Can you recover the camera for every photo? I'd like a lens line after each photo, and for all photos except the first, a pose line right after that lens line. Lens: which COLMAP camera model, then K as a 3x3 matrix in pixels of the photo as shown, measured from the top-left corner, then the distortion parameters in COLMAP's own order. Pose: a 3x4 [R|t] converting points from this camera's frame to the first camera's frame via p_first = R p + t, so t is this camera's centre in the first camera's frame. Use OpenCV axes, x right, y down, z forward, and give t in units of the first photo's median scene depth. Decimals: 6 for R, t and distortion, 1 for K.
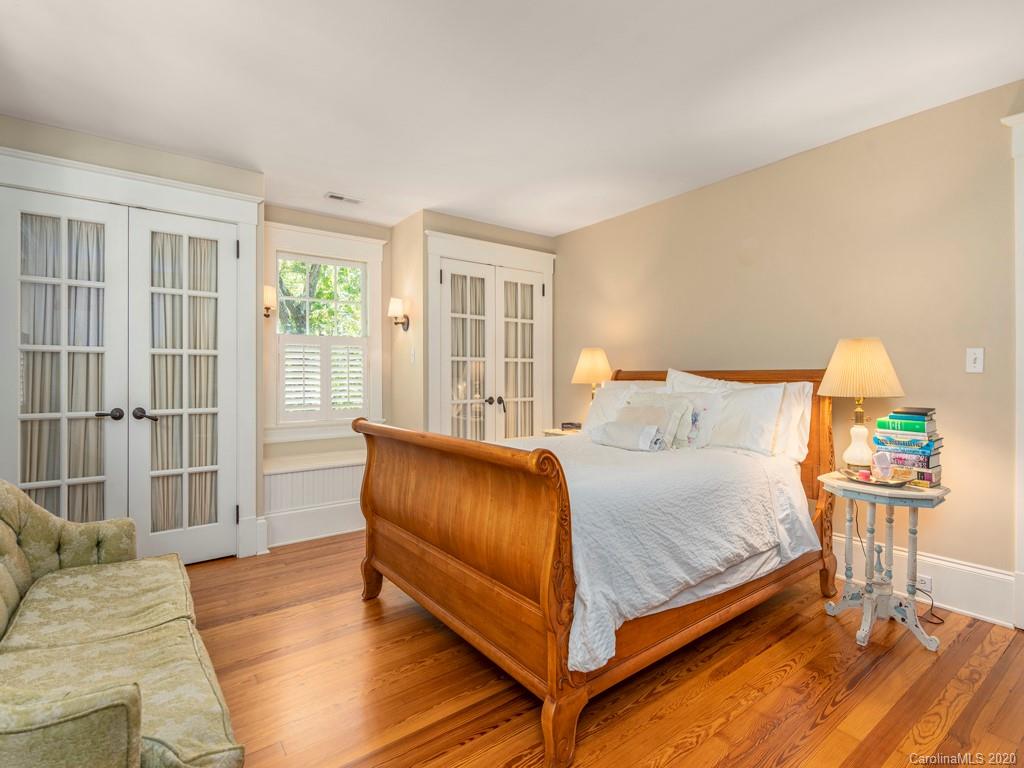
lens RADIAL K [[505.0, 0, 507.9], [0, 505.0, 388.4], [0, 0, 1]] dist [0.001654, 0.000124]
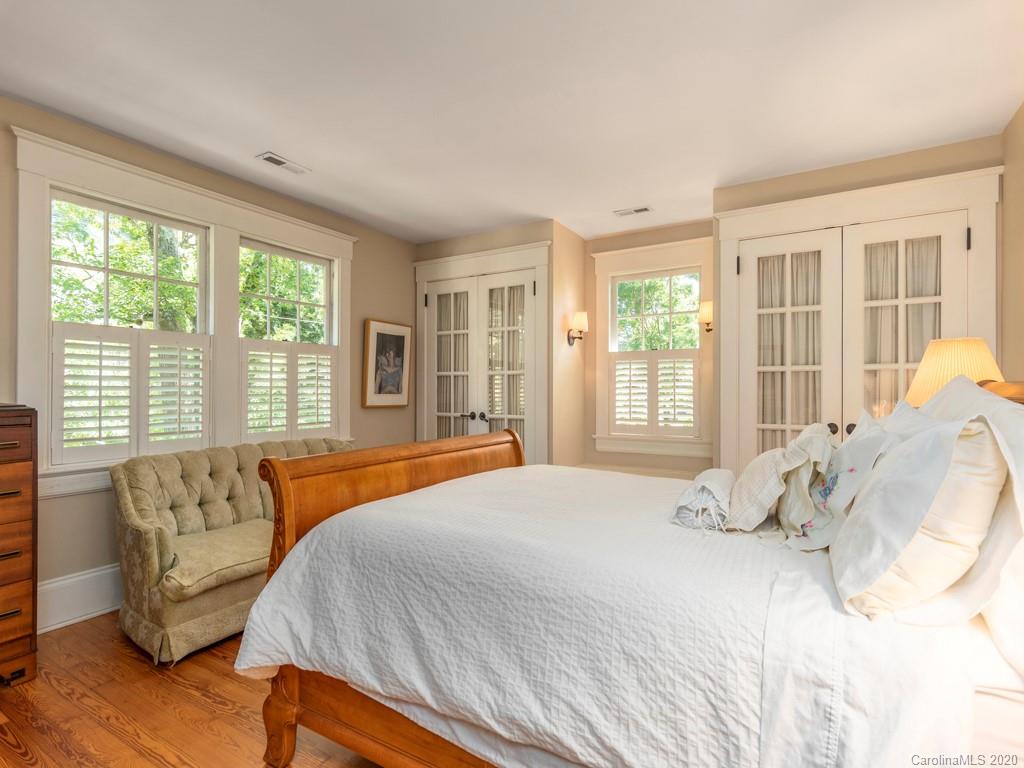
lens RADIAL K [[505.0, 0, 507.9], [0, 505.0, 388.4], [0, 0, 1]] dist [0.001654, 0.000124]
pose [[0.378632, 0.000067, -0.925547, 0.615627], [-0.024109, 0.999661, -0.009790, -0.017422], [0.925233, 0.026021, 0.378506, 0.499630]]
